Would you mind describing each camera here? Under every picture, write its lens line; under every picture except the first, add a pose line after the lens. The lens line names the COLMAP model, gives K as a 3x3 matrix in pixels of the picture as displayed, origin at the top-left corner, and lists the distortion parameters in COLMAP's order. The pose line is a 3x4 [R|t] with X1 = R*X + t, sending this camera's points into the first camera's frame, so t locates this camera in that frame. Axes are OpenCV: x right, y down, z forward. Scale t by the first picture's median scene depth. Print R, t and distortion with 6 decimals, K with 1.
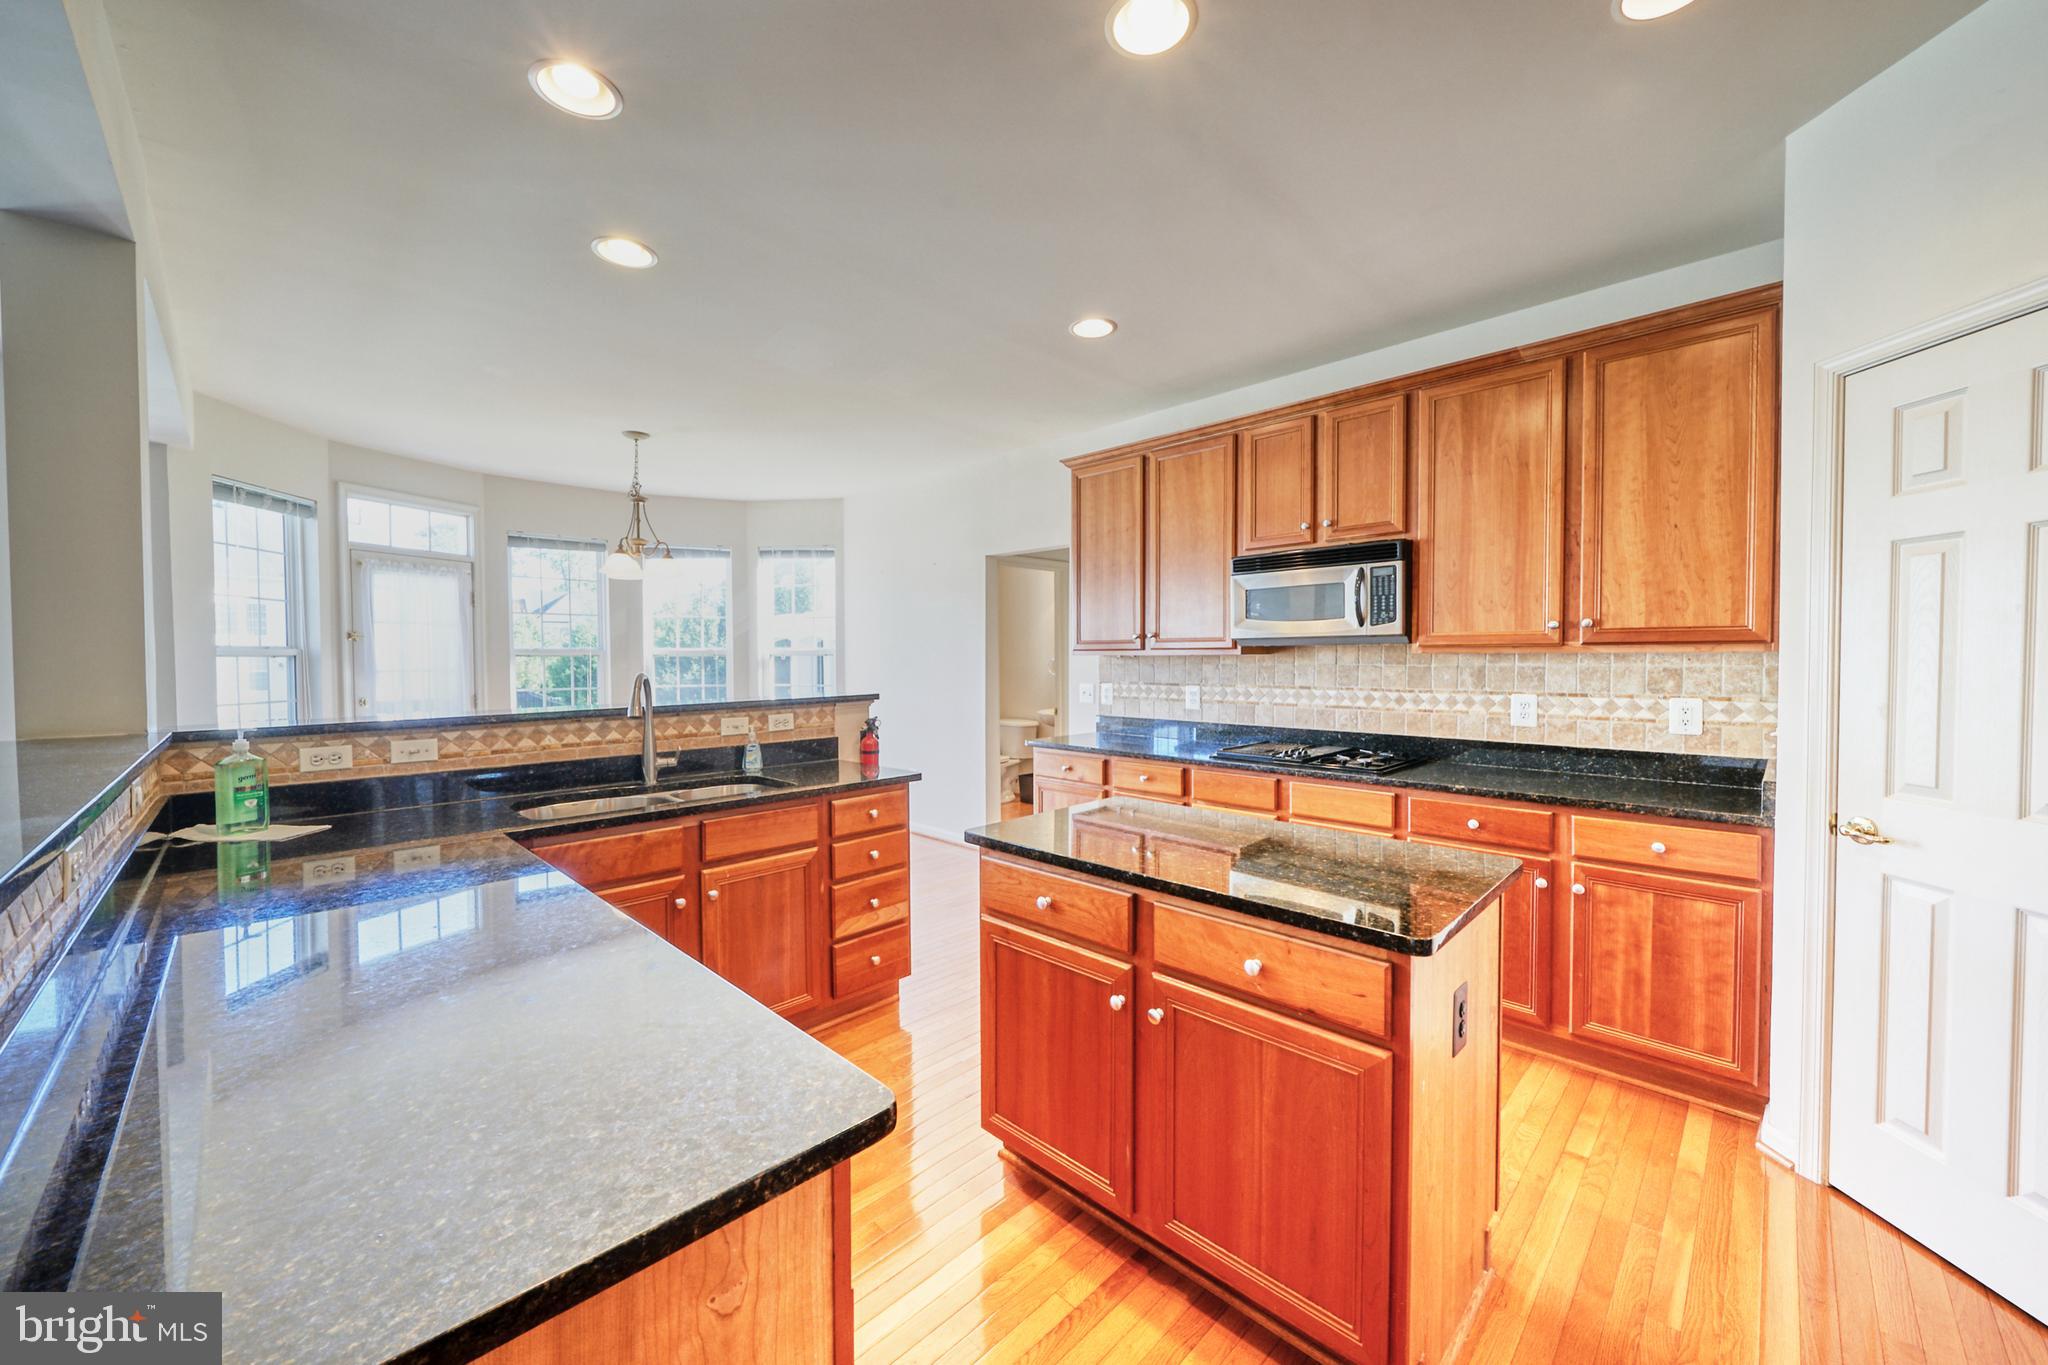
lens RADIAL K [[763.5, 0, 1028.2], [0, 763.5, 675.7], [0, 0, 1]] dist [0.002475, 0.000010]
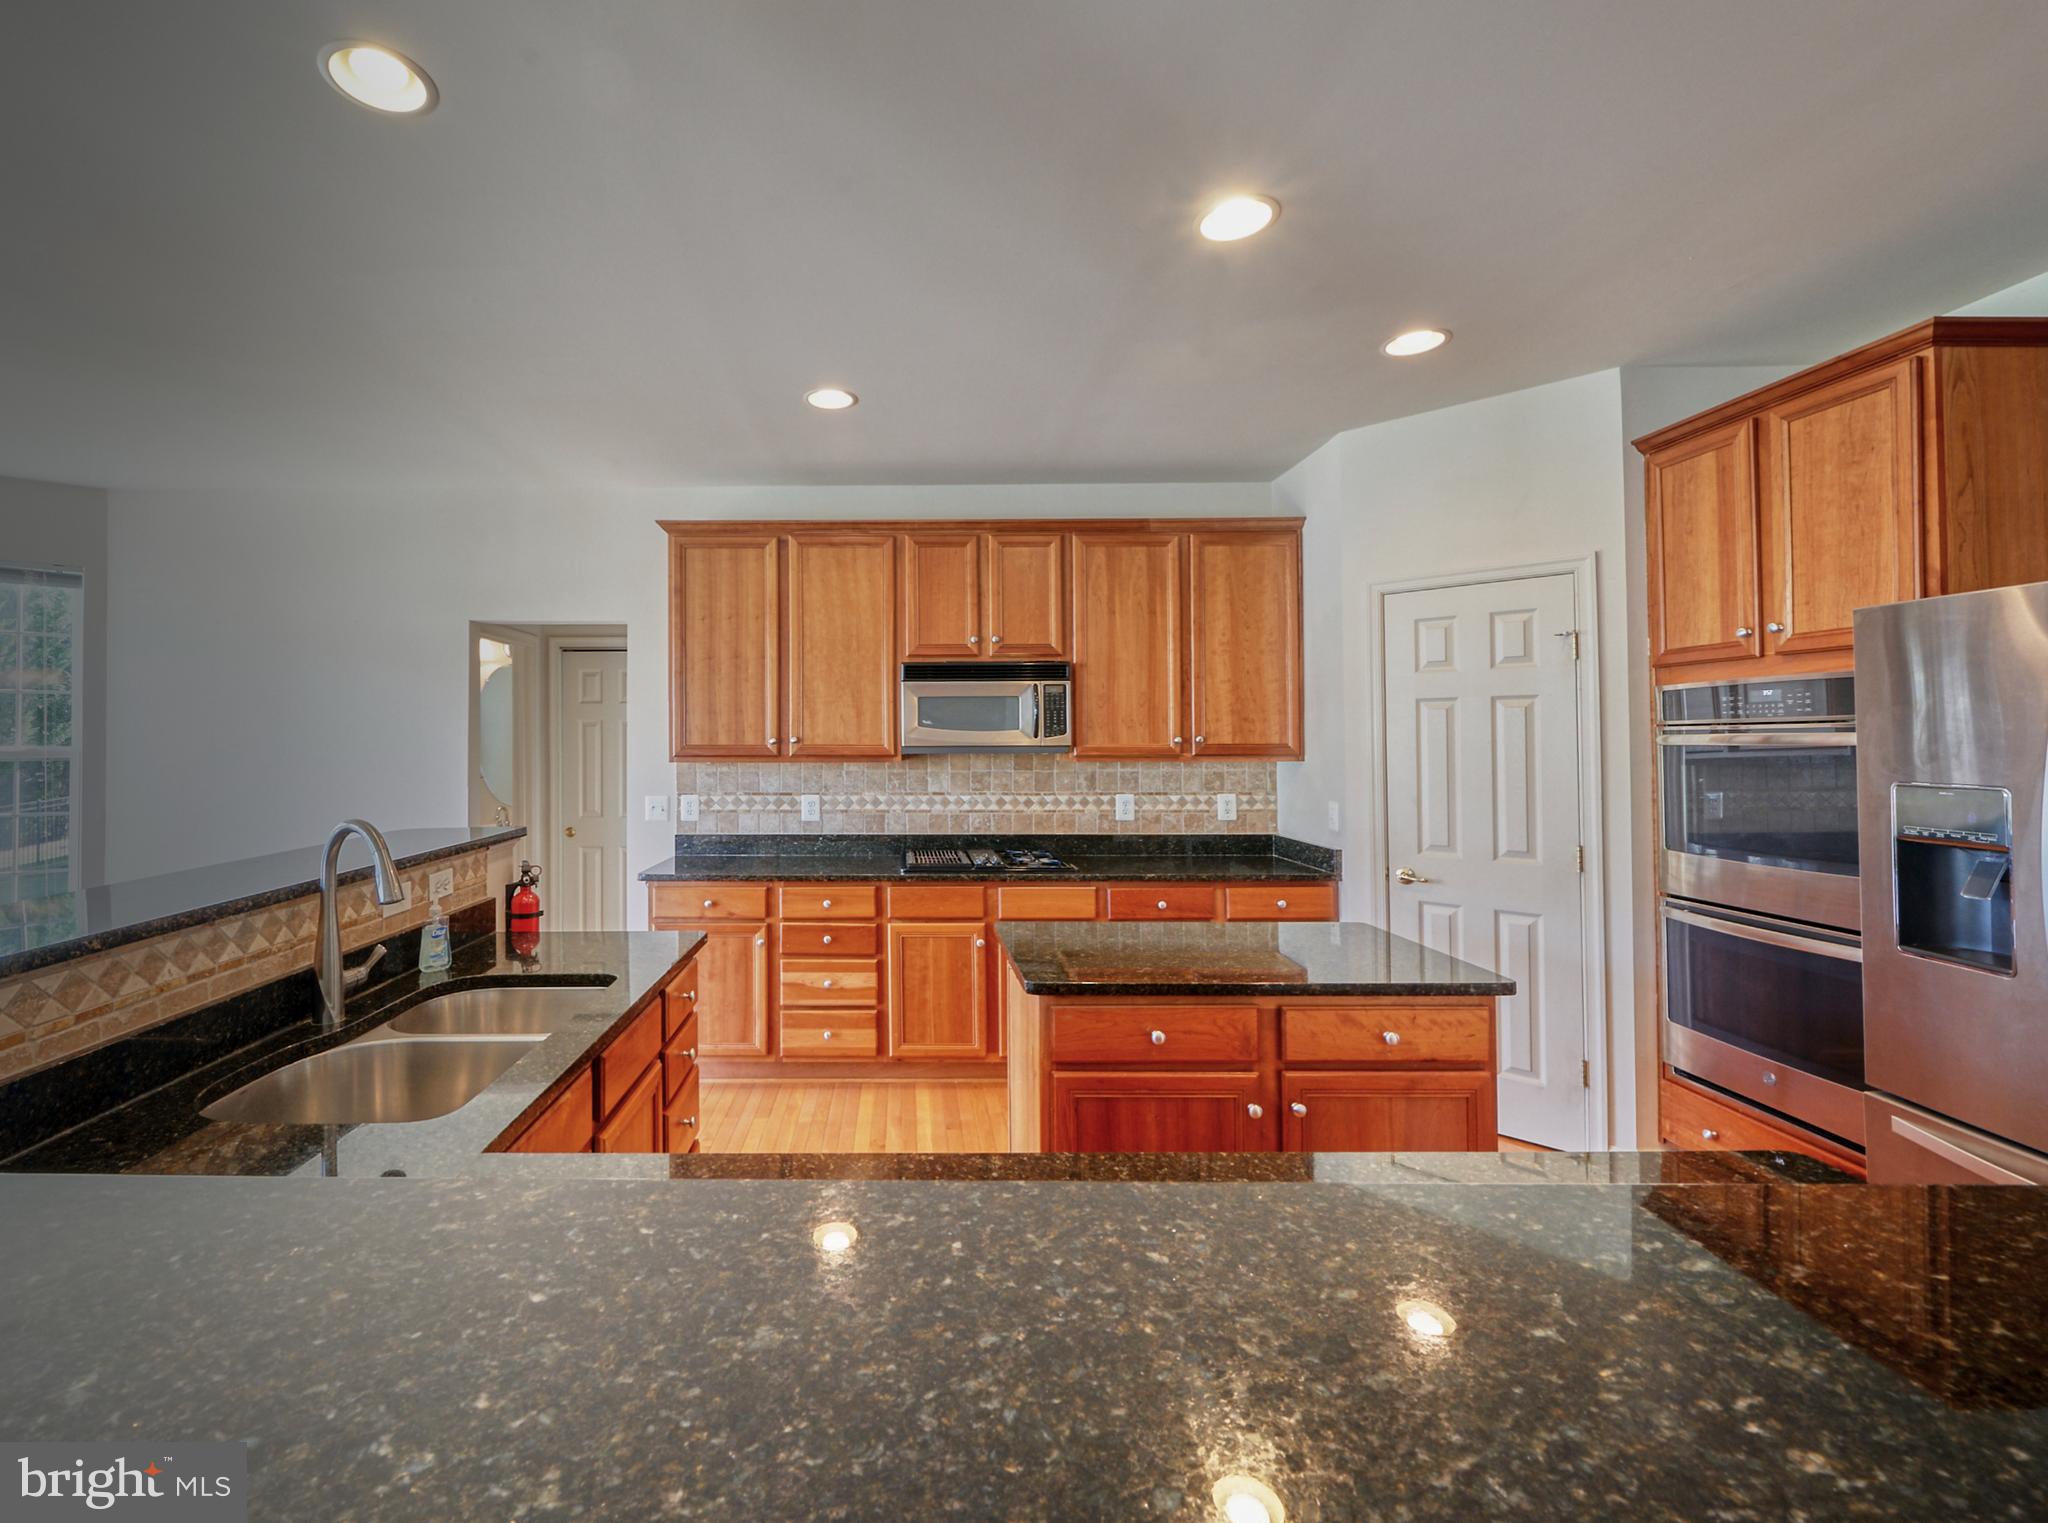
lens RADIAL K [[874.4, 0, 886.3], [0, 874.4, 728.3], [0, 0, 1]] dist [-0.002099, -0.000229]
pose [[0.724214, 0.013055, 0.689452, -0.600045], [0.015890, 0.999239, -0.035612, -0.037690], [-0.689392, 0.036746, 0.723456, 0.248156]]
